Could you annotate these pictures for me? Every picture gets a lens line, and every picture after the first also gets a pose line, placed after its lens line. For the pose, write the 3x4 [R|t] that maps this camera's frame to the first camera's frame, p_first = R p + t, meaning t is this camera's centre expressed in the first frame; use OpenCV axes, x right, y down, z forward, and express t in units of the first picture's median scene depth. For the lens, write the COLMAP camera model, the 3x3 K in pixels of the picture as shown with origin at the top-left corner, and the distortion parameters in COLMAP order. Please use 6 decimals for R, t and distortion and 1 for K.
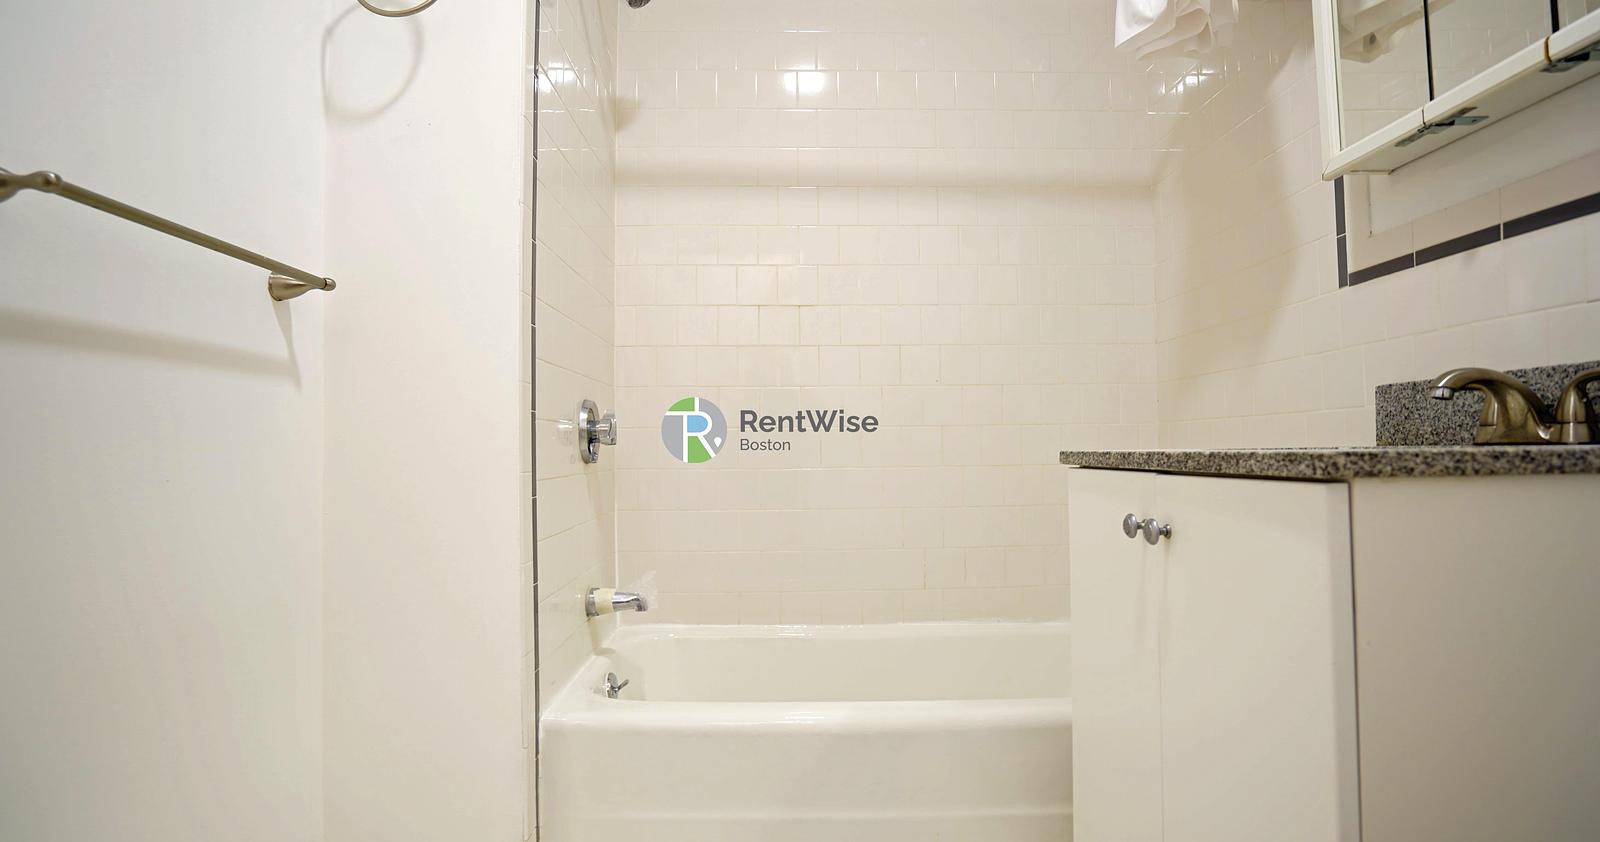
lens RADIAL K [[760.6, 0, 800.0], [0, 760.6, 421.0], [0, 0, 1]] dist [-0.052515, 0.019784]
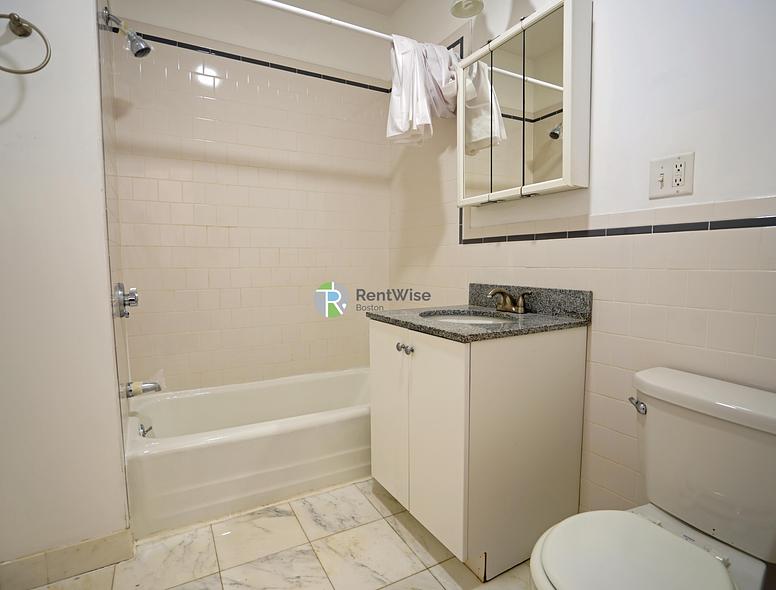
lens RADIAL K [[412.1, 0, 388.0], [0, 412.1, 295.0], [0, 0, 1]] dist [-0.060409, 0.027666]
pose [[0.878901, -0.030836, 0.476007, -0.227665], [-0.023339, 0.993933, 0.107481, -0.153970], [-0.476433, -0.105575, 0.872849, -0.209212]]
